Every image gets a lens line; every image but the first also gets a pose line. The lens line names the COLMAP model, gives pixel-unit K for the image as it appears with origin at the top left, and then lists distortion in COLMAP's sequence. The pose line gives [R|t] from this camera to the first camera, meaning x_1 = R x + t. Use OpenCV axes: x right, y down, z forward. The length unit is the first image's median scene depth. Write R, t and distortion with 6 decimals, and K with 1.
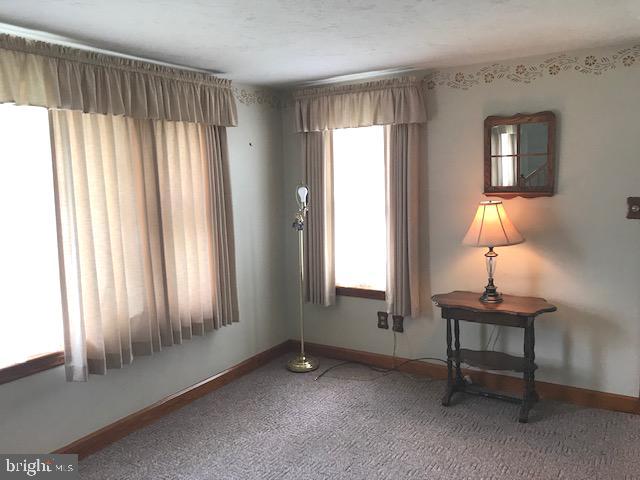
lens RADIAL K [[522.6, 0, 319.1], [0, 522.6, 241.9], [0, 0, 1]] dist [0.015343, -0.021470]
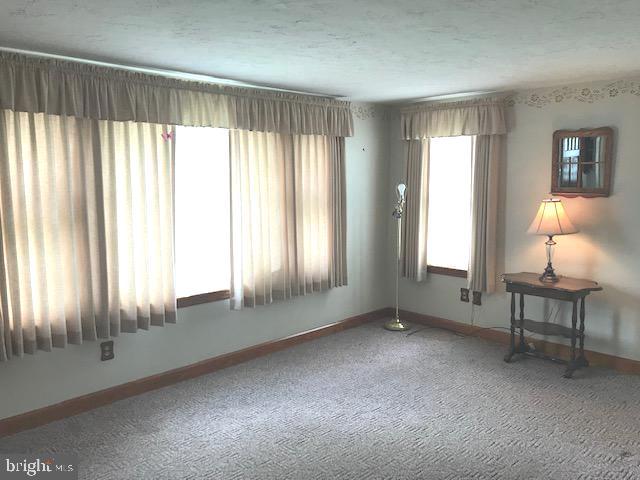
lens RADIAL K [[522.6, 0, 320.3], [0, 522.6, 238.7], [0, 0, 1]] dist [0.015343, -0.021470]
pose [[0.972782, 0.048969, -0.226488, 0.077612], [-0.047969, 0.998800, 0.009921, 0.027886], [0.226702, 0.001213, 0.973963, -0.317383]]
